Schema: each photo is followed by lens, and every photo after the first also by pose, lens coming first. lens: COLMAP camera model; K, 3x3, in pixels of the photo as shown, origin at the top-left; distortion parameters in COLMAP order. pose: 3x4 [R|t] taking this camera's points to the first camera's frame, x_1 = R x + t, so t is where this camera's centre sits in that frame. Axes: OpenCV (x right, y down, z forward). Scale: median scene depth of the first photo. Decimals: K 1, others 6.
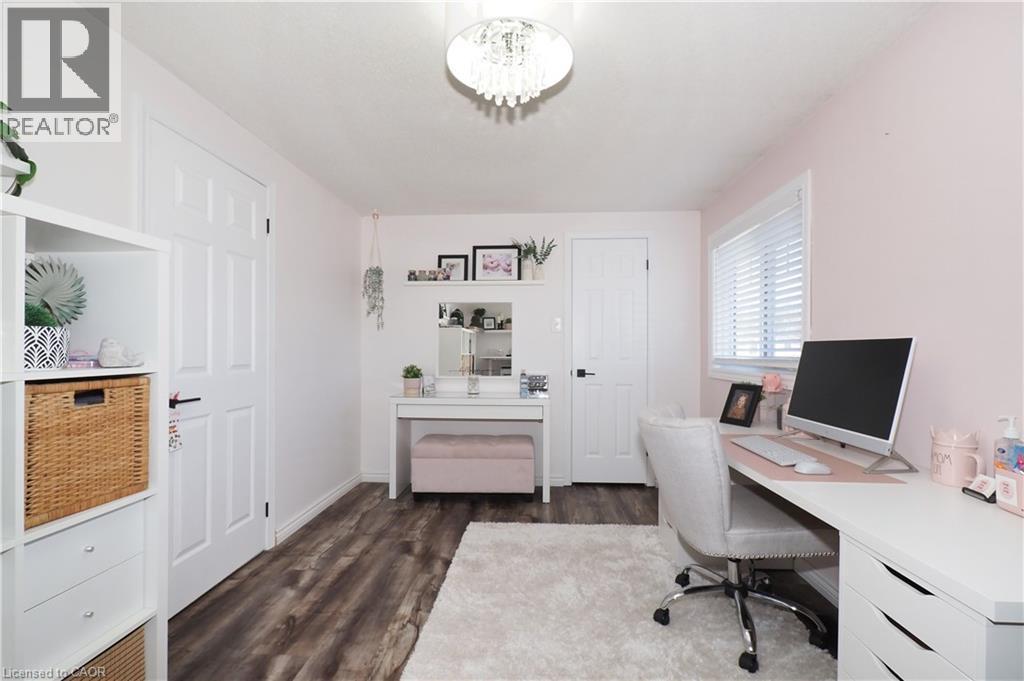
lens RADIAL K [[469.4, 0, 515.0], [0, 469.4, 347.3], [0, 0, 1]] dist [0.000211, 0.000056]
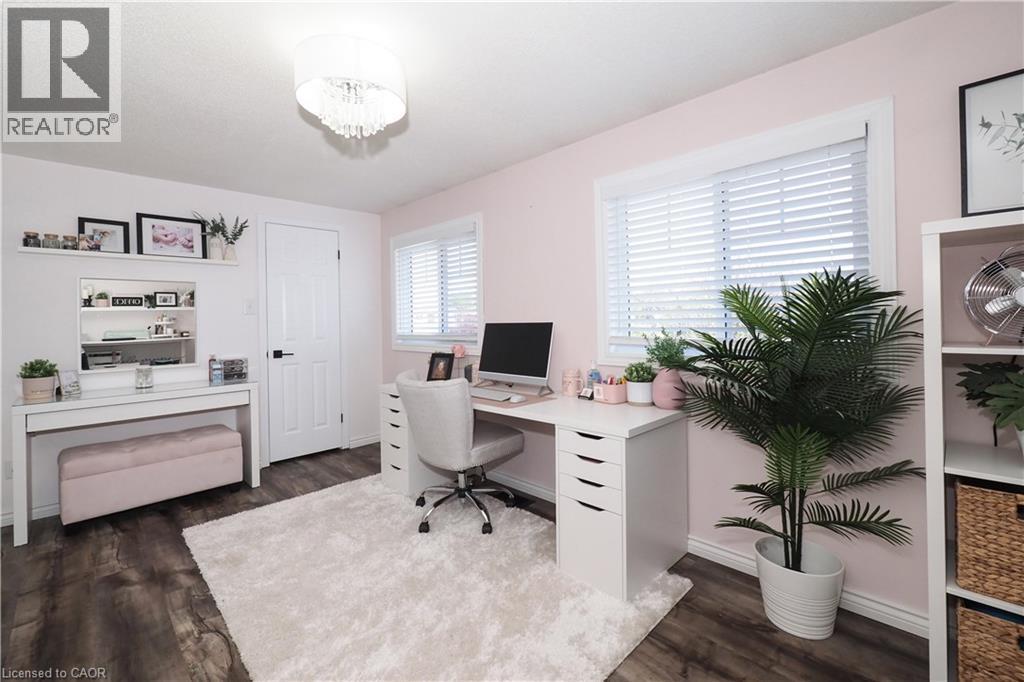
lens RADIAL K [[443.5, 0, 510.2], [0, 443.5, 315.7], [0, 0, 1]] dist [-0.000666, -0.000302]
pose [[0.669819, -0.009014, 0.742470, -0.303602], [0.017275, 0.999845, -0.003446, -0.021919], [-0.742323, 0.015135, 0.669871, -0.037794]]
